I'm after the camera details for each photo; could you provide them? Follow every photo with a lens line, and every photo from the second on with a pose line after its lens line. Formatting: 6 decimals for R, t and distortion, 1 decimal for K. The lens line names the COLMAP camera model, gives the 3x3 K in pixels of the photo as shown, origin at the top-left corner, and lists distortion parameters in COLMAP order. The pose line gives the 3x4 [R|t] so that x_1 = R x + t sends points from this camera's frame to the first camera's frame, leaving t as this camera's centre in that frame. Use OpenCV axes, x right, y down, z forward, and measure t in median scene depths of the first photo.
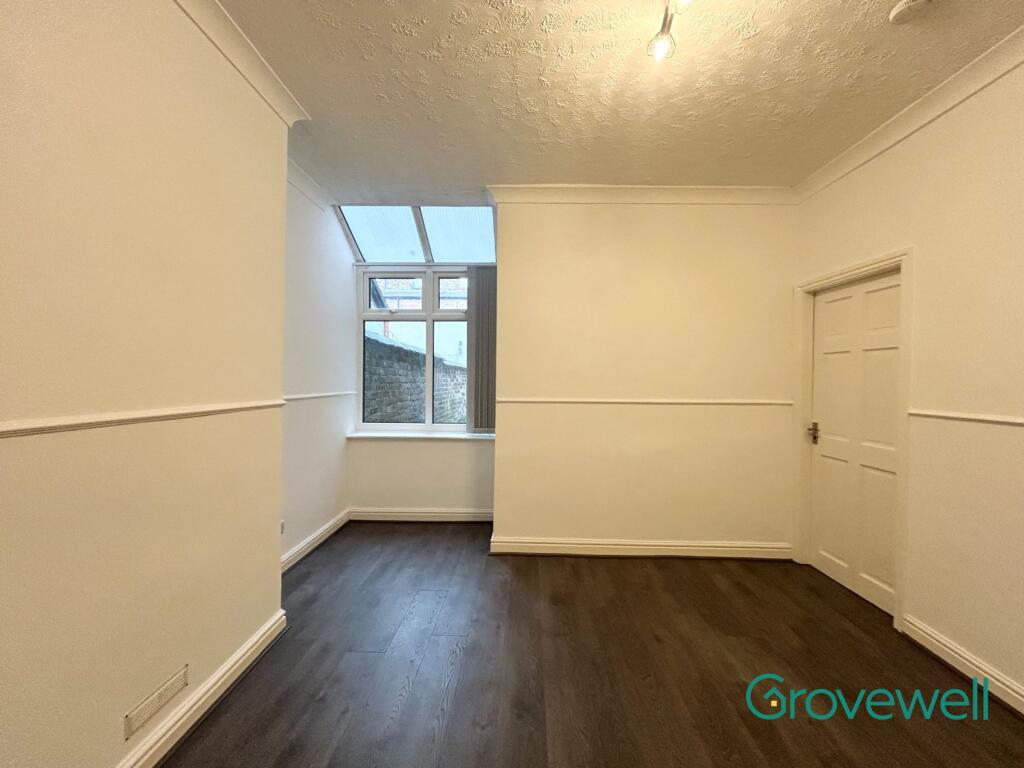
lens RADIAL K [[415.9, 0, 510.0], [0, 415.9, 382.8], [0, 0, 1]] dist [-0.000636, 0.001031]
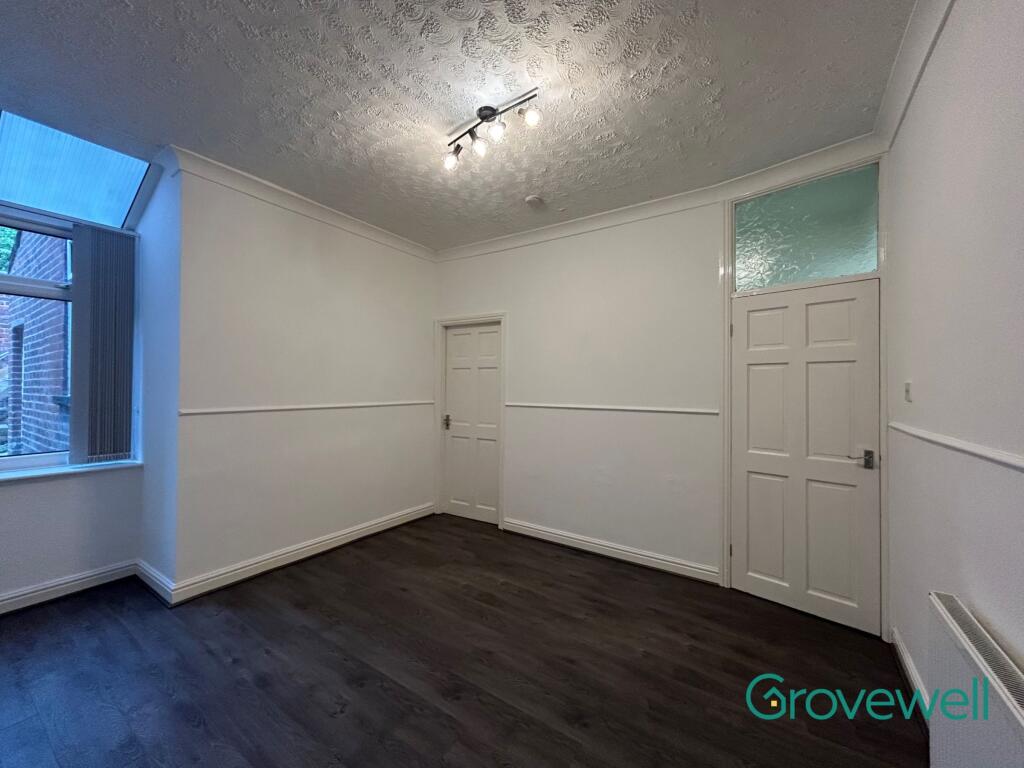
lens RADIAL K [[415.9, 0, 510.0], [0, 415.9, 382.8], [0, 0, 1]] dist [-0.000636, 0.001031]
pose [[0.530213, 0.002535, 0.847860, -0.404888], [0.005278, 0.999966, -0.006290, -0.008077], [-0.847848, 0.007810, 0.530182, 0.027195]]
